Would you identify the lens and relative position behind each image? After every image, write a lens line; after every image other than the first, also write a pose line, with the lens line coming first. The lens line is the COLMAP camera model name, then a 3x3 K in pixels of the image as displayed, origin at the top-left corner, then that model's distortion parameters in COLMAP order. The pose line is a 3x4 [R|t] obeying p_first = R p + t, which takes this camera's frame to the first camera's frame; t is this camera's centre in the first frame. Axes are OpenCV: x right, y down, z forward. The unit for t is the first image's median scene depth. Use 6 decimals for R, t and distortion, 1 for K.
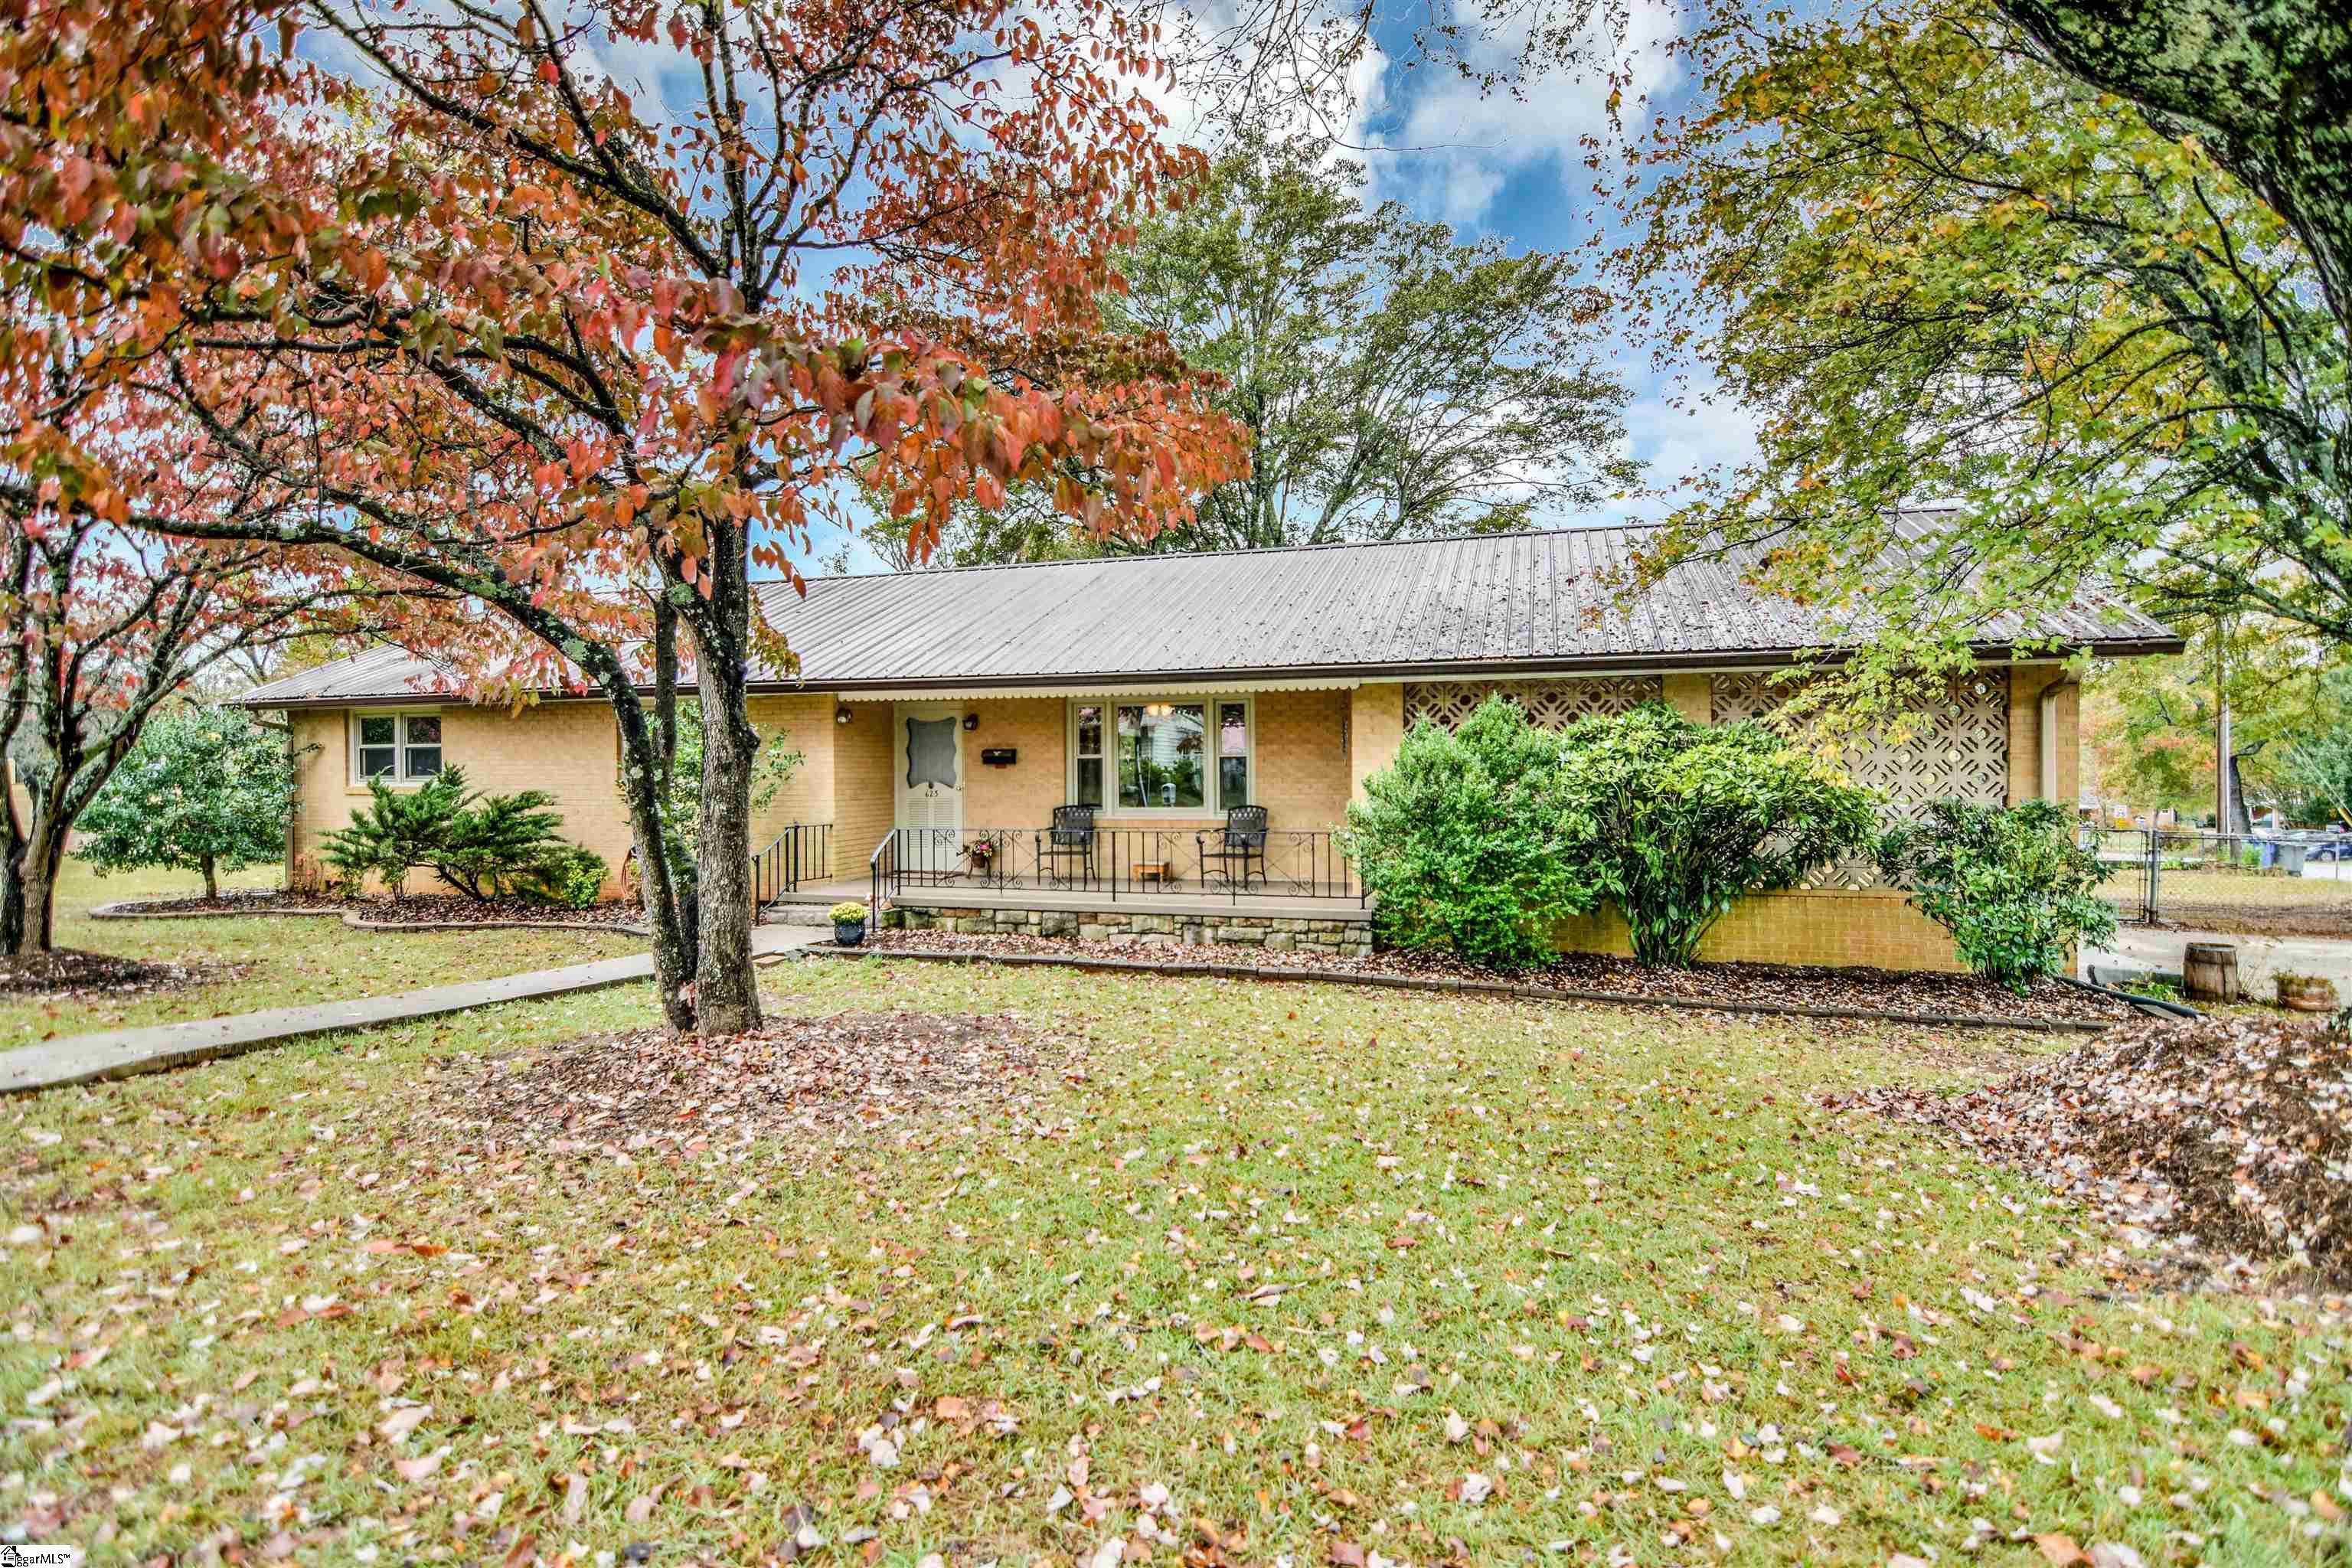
lens RADIAL K [[1142.9, 0, 1186.8], [0, 1142.9, 786.2], [0, 0, 1]] dist [-0.001726, -0.011600]
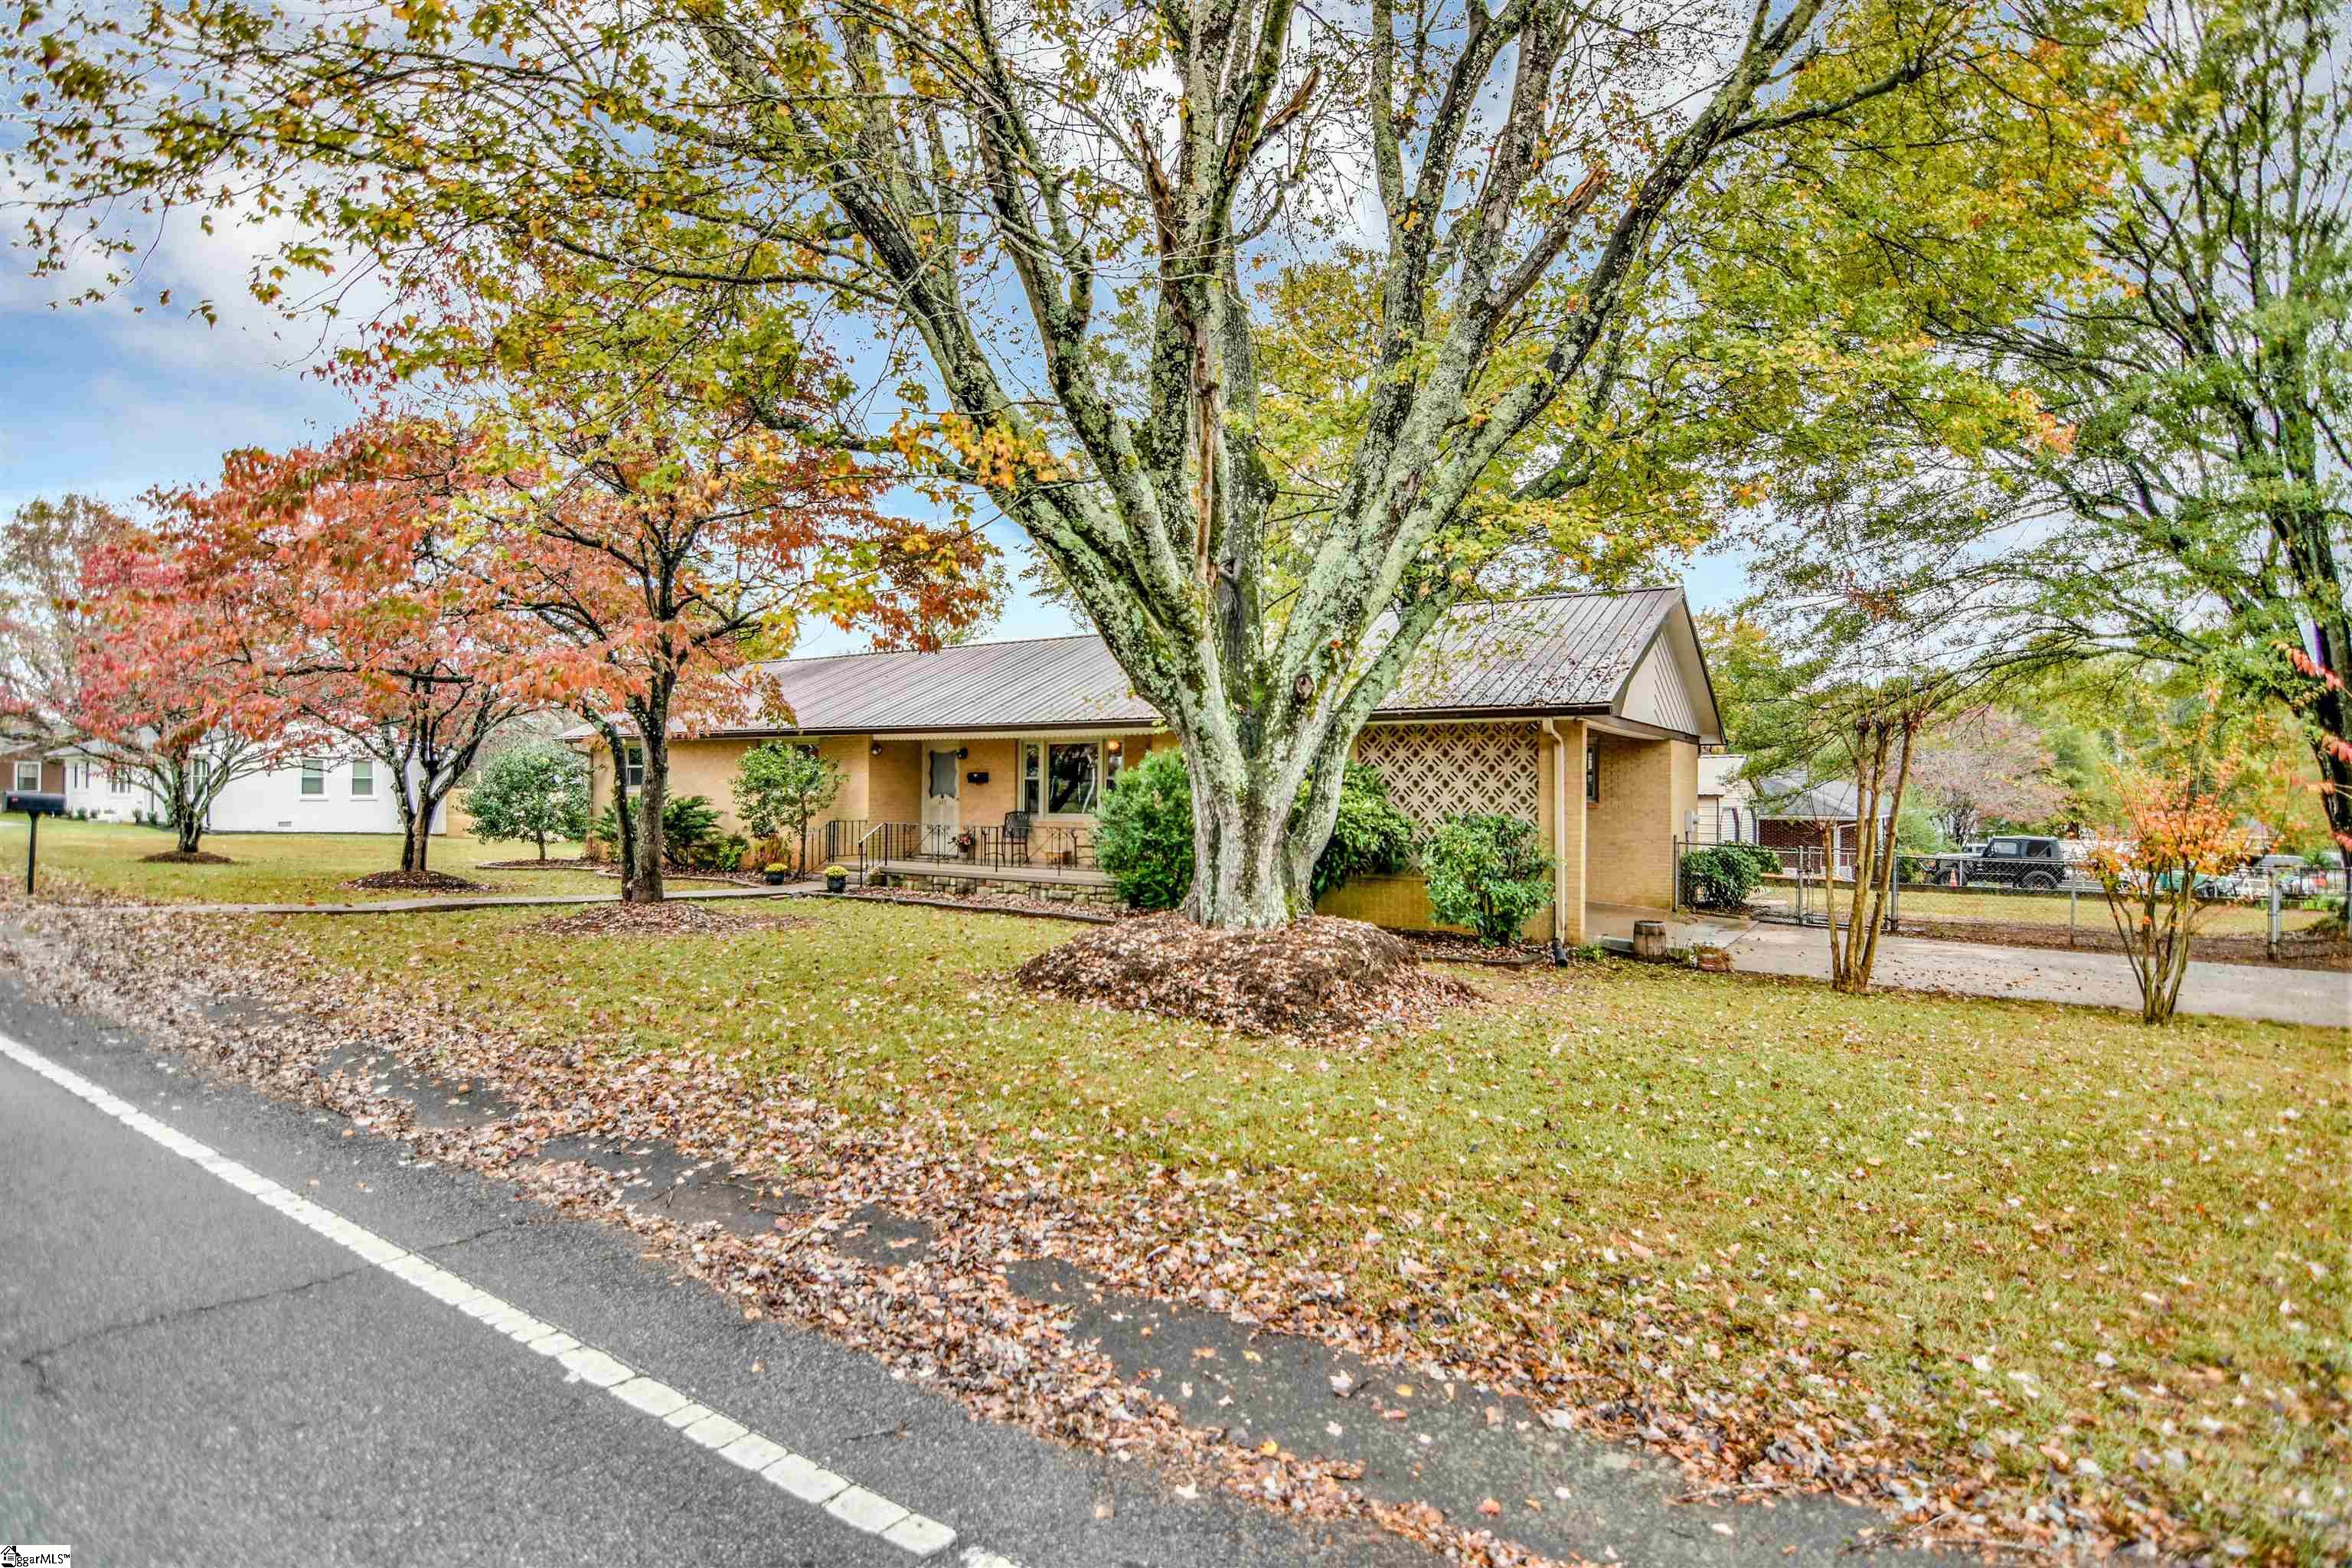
lens RADIAL K [[1145.4, 0, 1188.2], [0, 1145.4, 788.6], [0, 0, 1]] dist [0.000167, -0.000918]
pose [[0.963033, 0.013097, -0.269066, 0.526244], [-0.017408, 0.999755, -0.013639, 0.003940], [0.268822, 0.017819, 0.963025, -0.370887]]
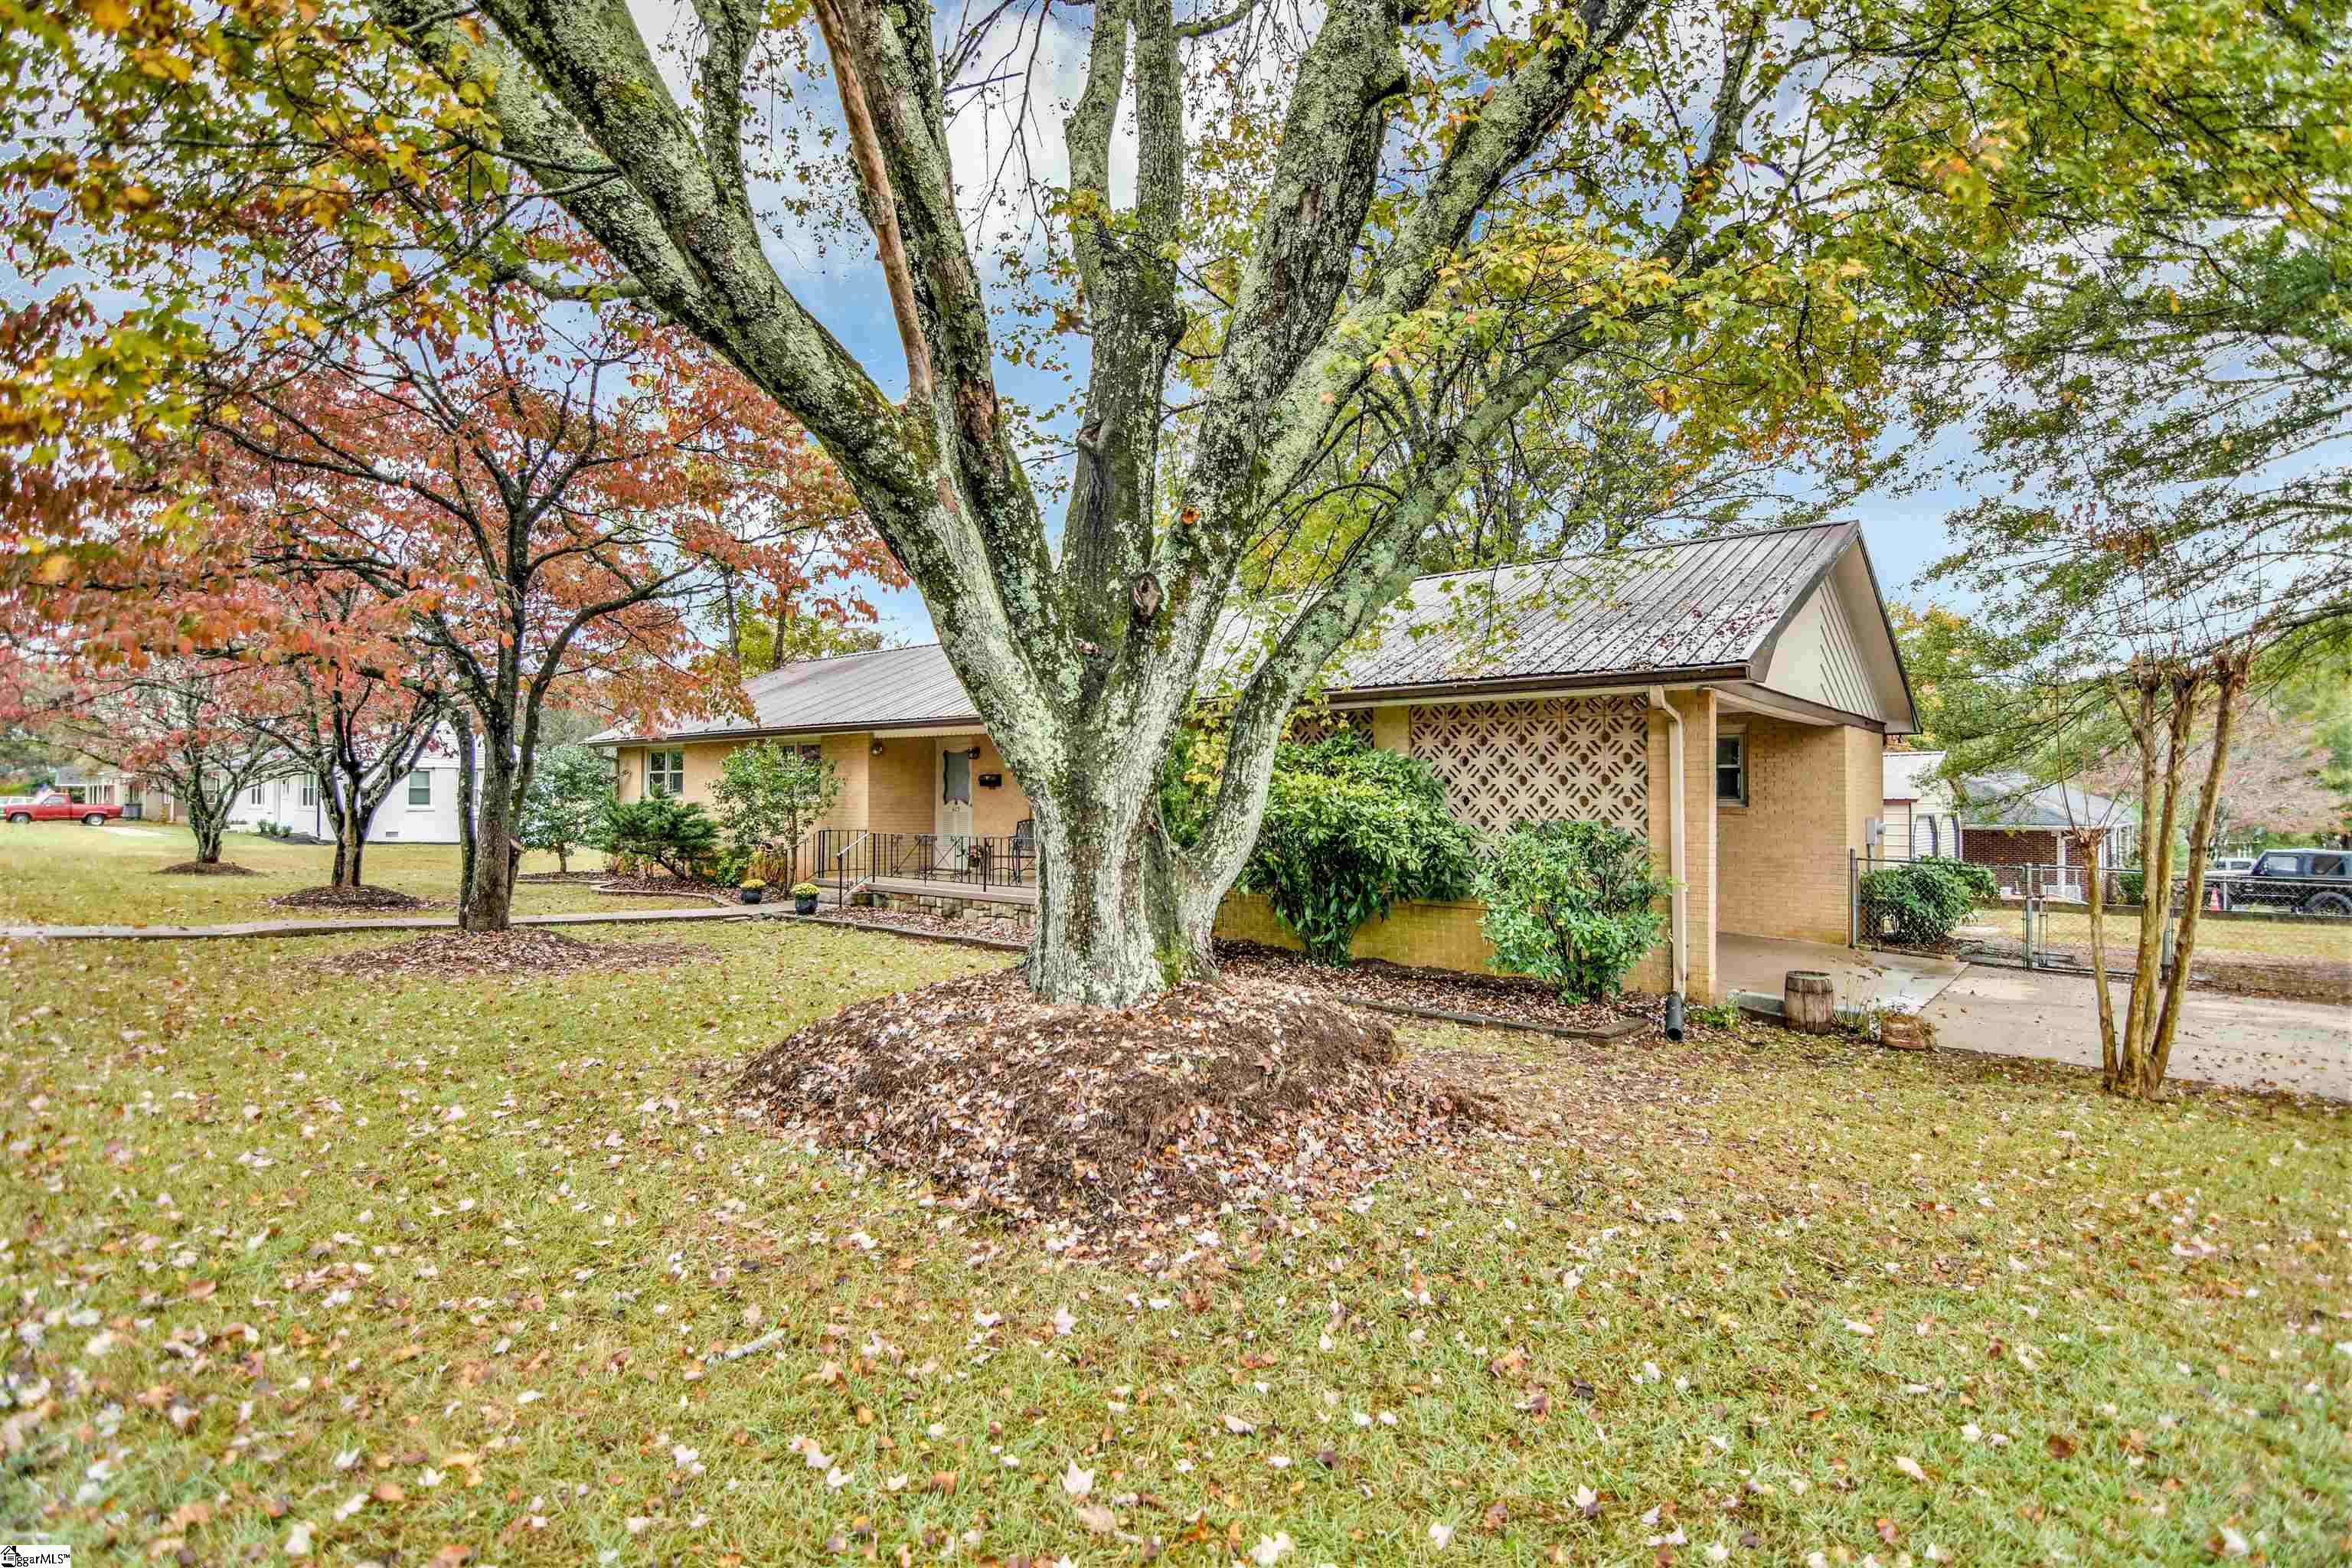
lens RADIAL K [[1142.9, 0, 1186.8], [0, 1142.9, 786.2], [0, 0, 1]] dist [-0.001726, -0.011600]
pose [[0.919326, 0.005110, -0.393464, 0.571396], [-0.015503, 0.999610, -0.023240, 0.007228], [0.393192, 0.027464, 0.919046, -0.086966]]
